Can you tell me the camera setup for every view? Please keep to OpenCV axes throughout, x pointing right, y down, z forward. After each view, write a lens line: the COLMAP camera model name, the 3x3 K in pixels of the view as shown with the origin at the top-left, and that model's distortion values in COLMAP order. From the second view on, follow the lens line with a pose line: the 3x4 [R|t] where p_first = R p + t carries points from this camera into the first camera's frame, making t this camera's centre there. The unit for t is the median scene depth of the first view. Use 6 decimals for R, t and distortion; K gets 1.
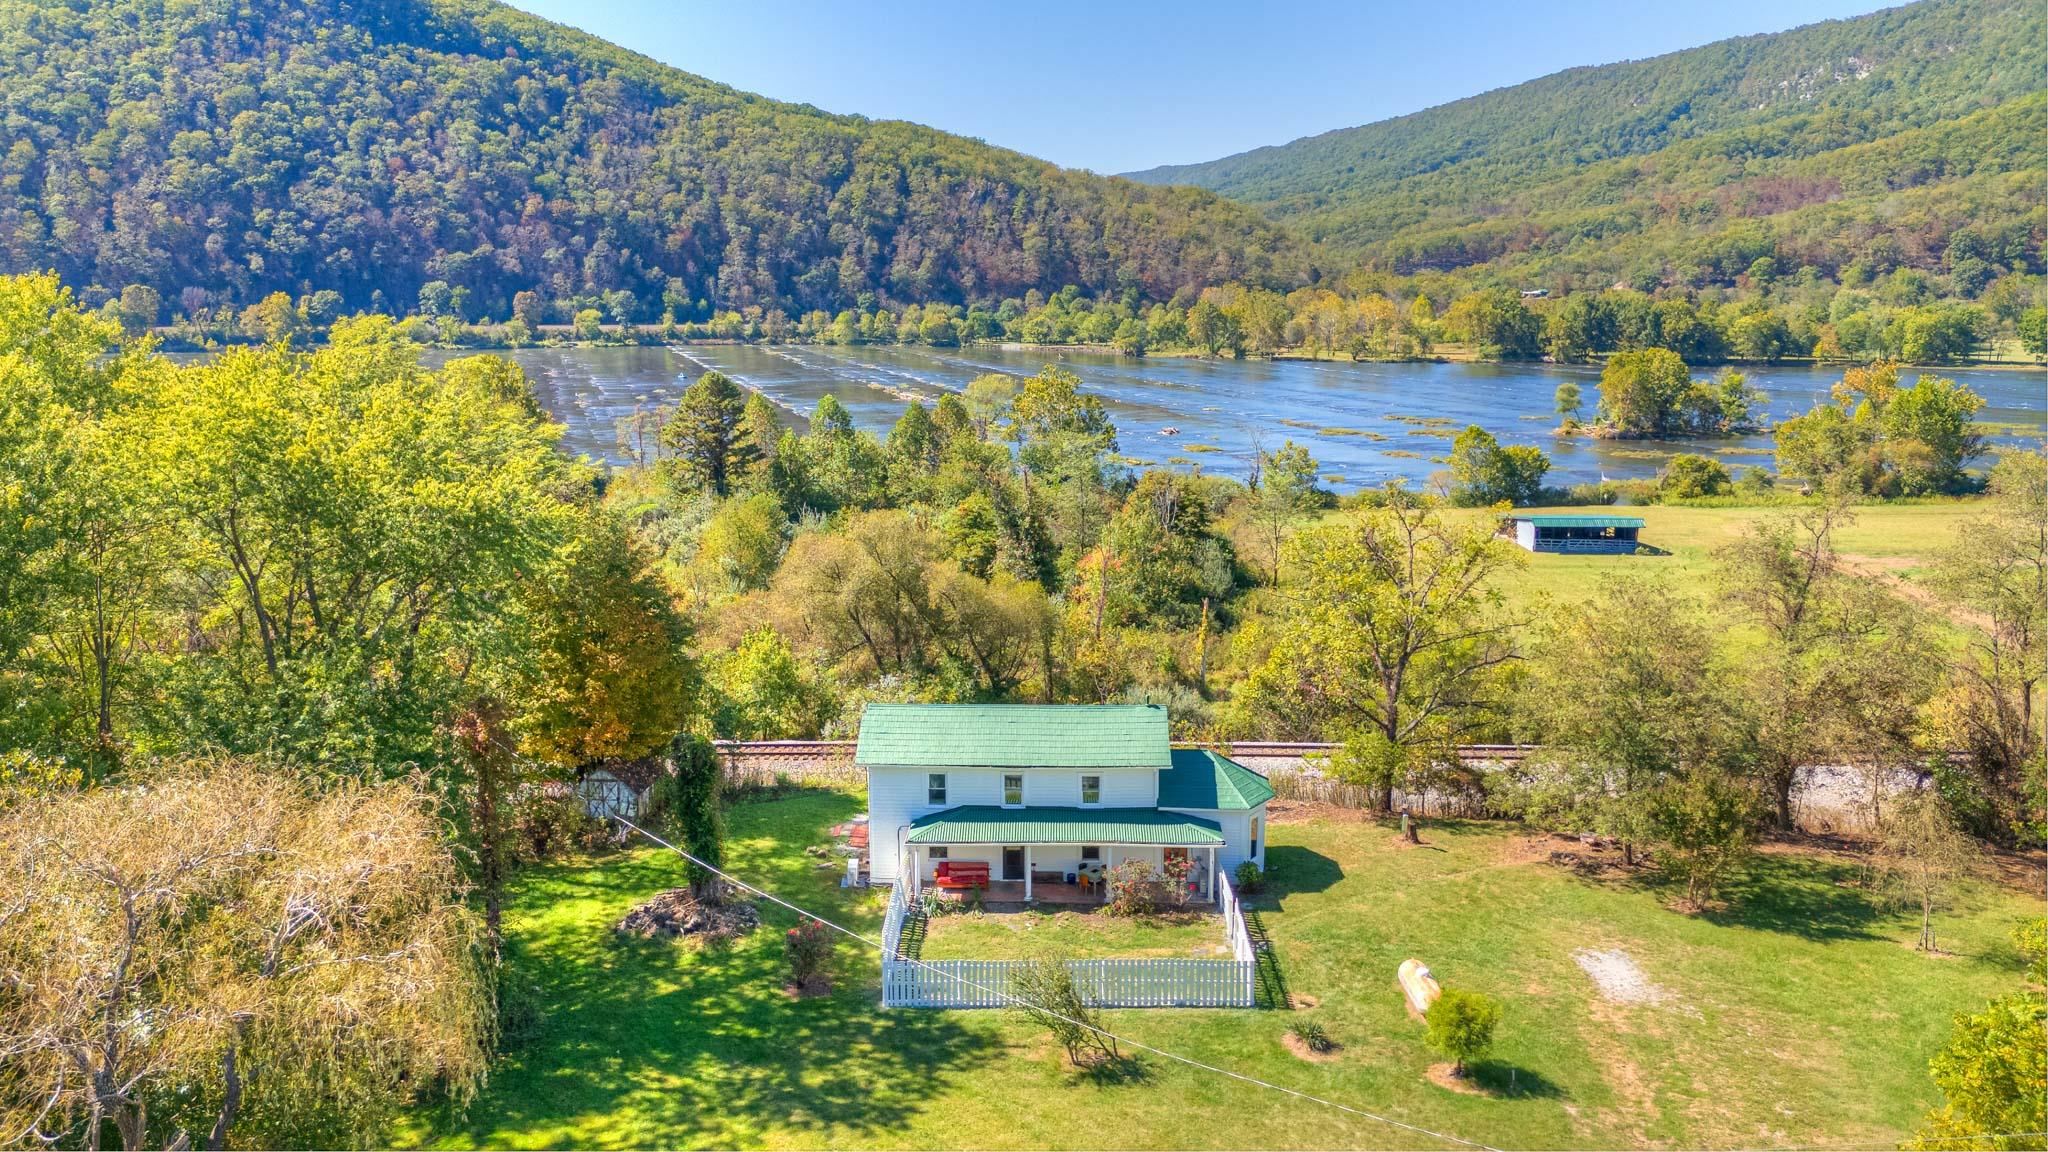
lens RADIAL K [[1511.0, 0, 1017.7], [0, 1511.0, 577.2], [0, 0, 1]] dist [0.059735, -0.081127]
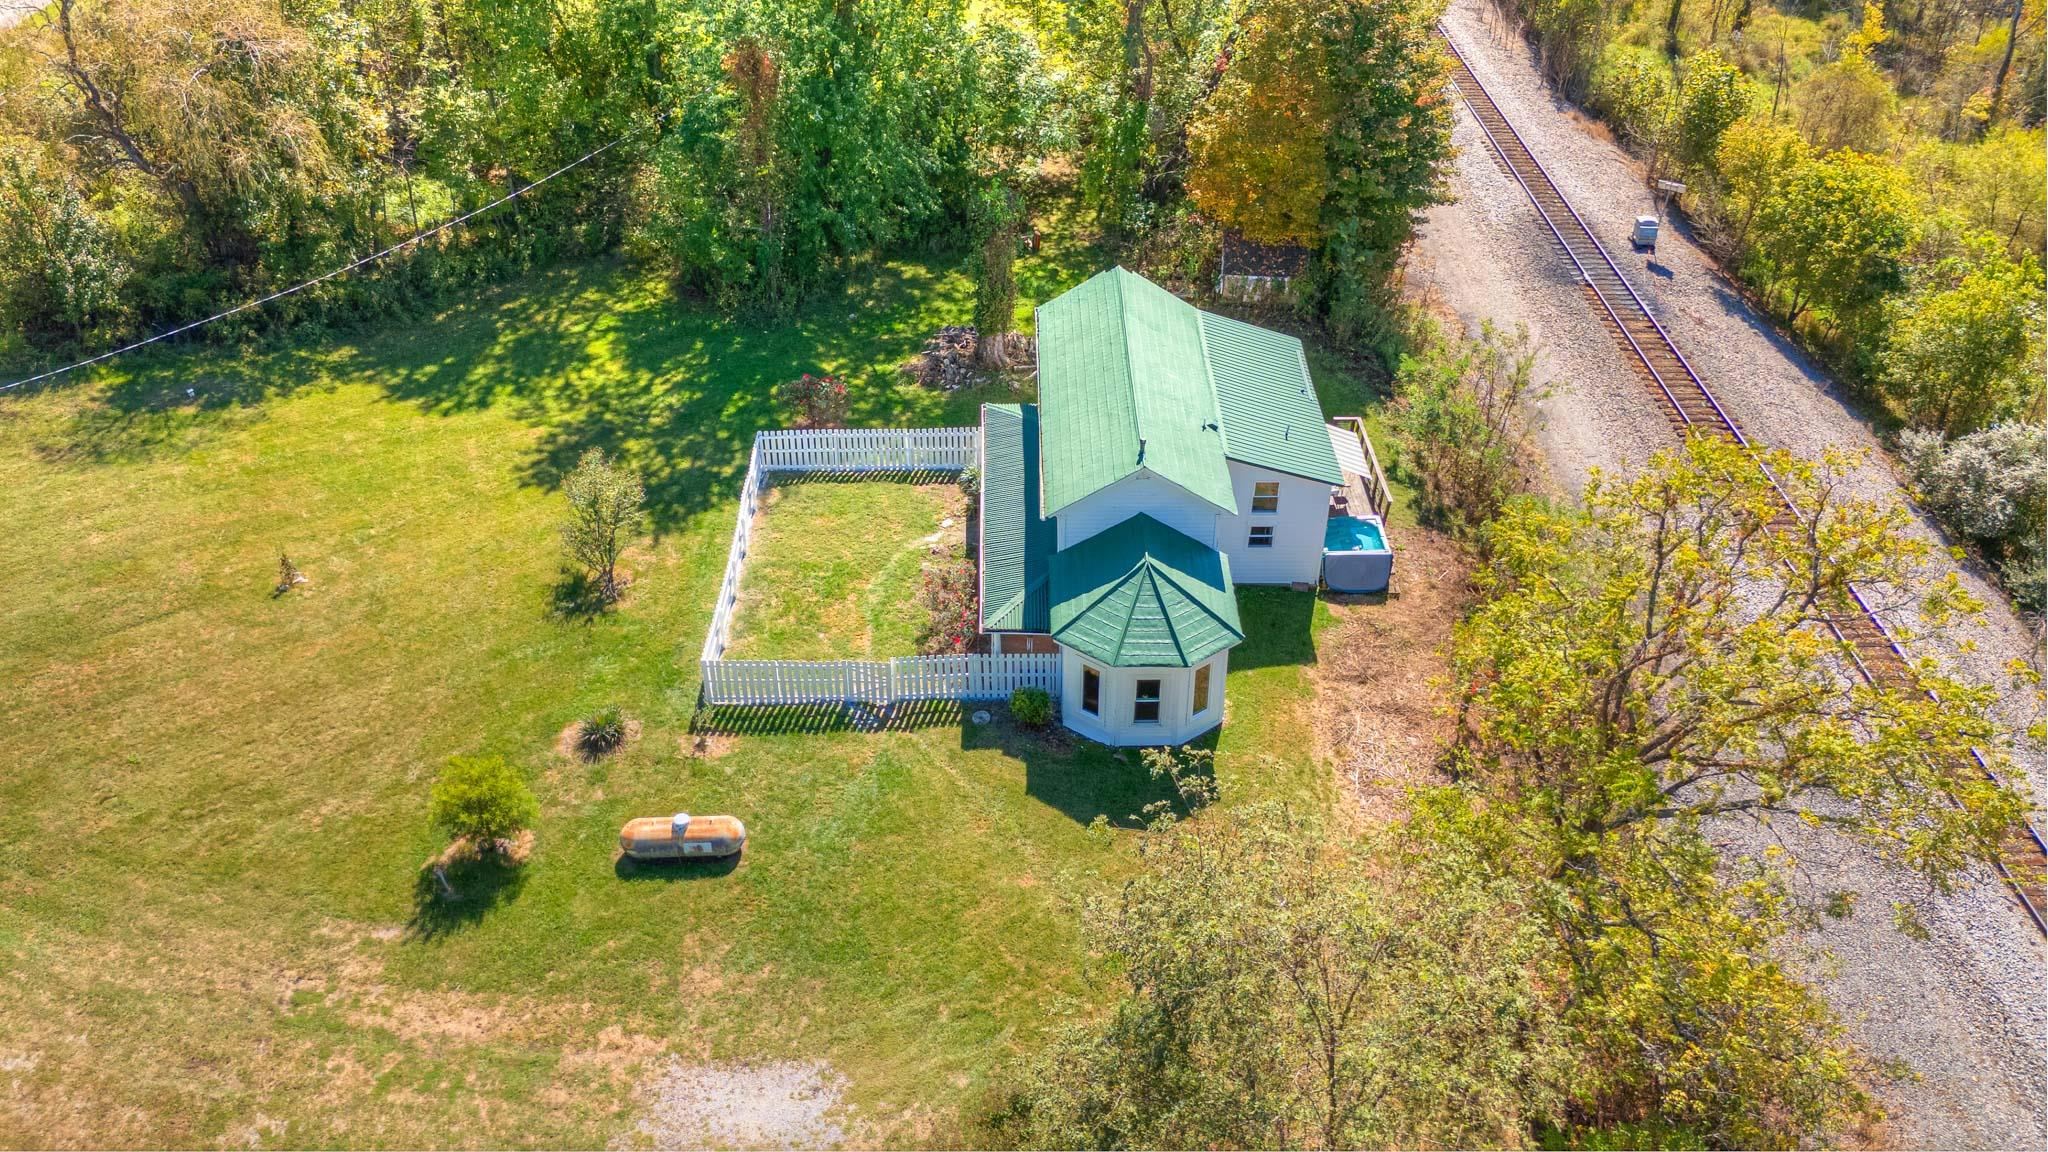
lens RADIAL K [[1511.0, 0, 1017.7], [0, 1511.0, 577.2], [0, 0, 1]] dist [0.059735, -0.081127]
pose [[0.043303, 0.611487, -0.790068, 0.050396], [-0.208046, 0.778993, 0.591512, -0.019998], [0.977160, 0.138756, 0.160950, 0.064897]]
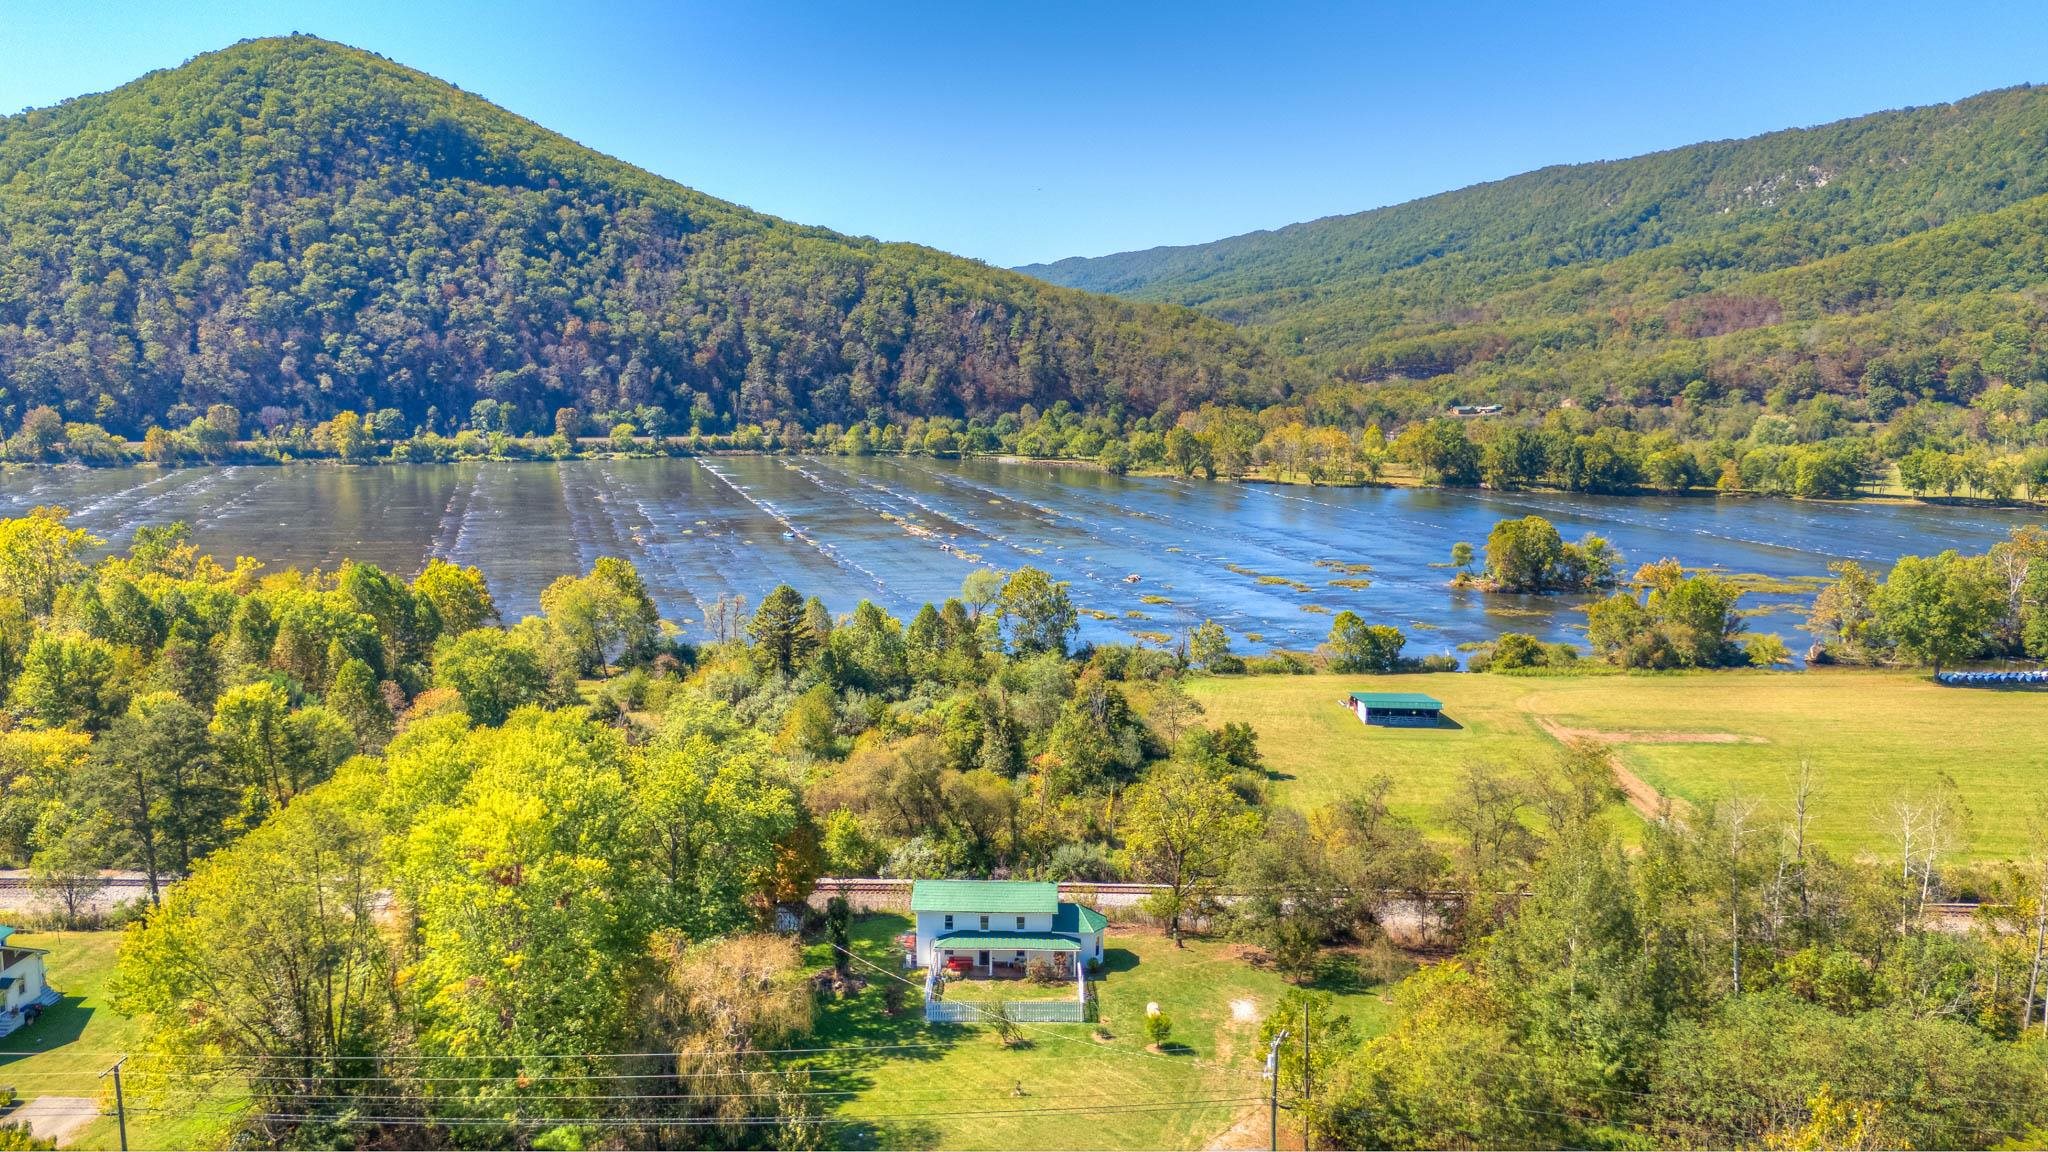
lens RADIAL K [[1511.0, 0, 1017.7], [0, 1511.0, 577.2], [0, 0, 1]] dist [0.059735, -0.081127]
pose [[0.999962, 0.008673, 0.001123, 0.002994], [-0.008617, 0.999056, -0.042579, -0.020618], [-0.001491, 0.042567, 0.999092, -0.093413]]
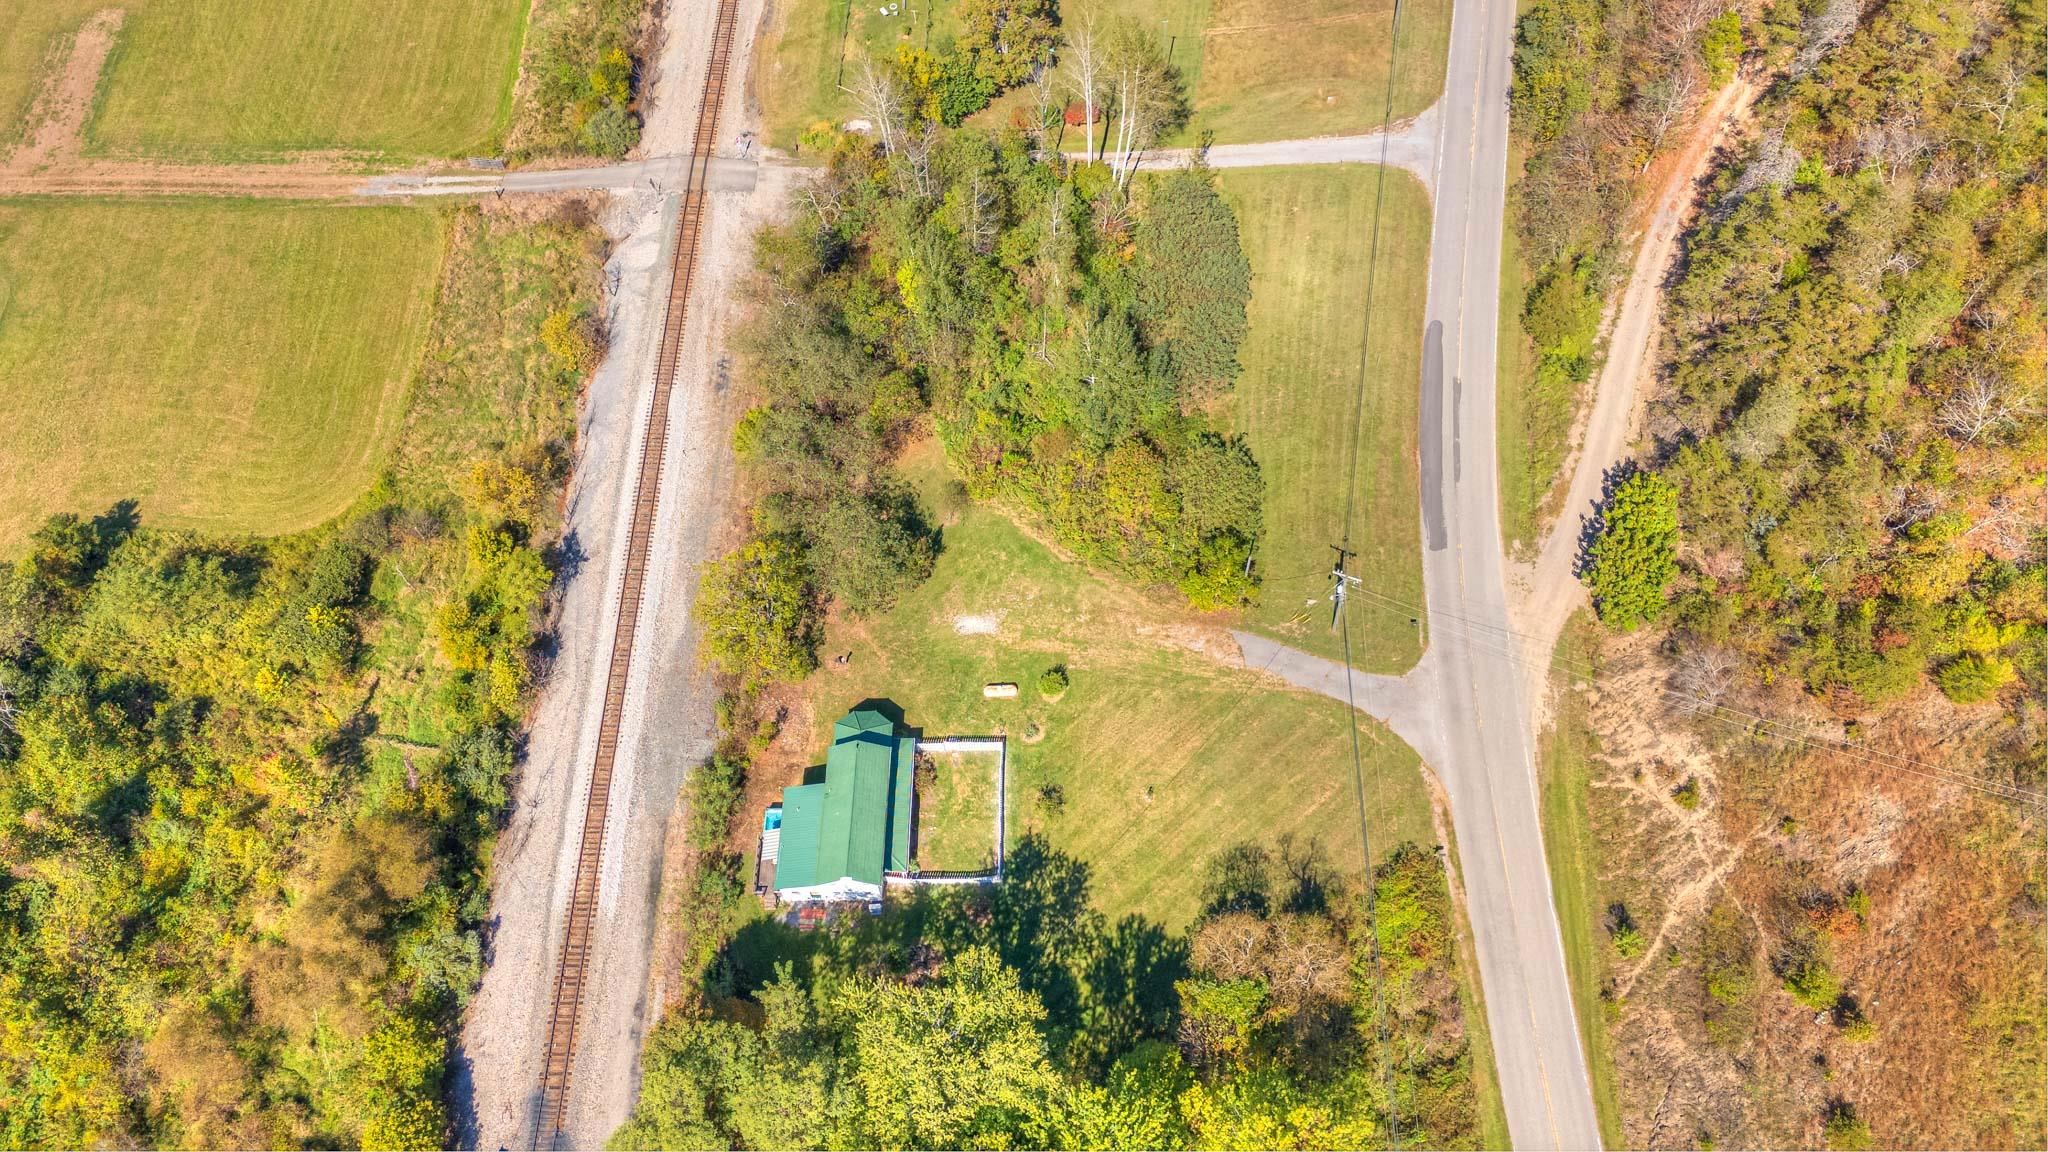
lens RADIAL K [[1511.0, 0, 1017.7], [0, 1511.0, 577.2], [0, 0, 1]] dist [0.059735, -0.081127]
pose [[-0.011062, -0.871855, 0.489639, -0.057671], [0.237339, 0.473386, 0.848278, -0.137262], [-0.971364, 0.125594, 0.201688, 0.024298]]
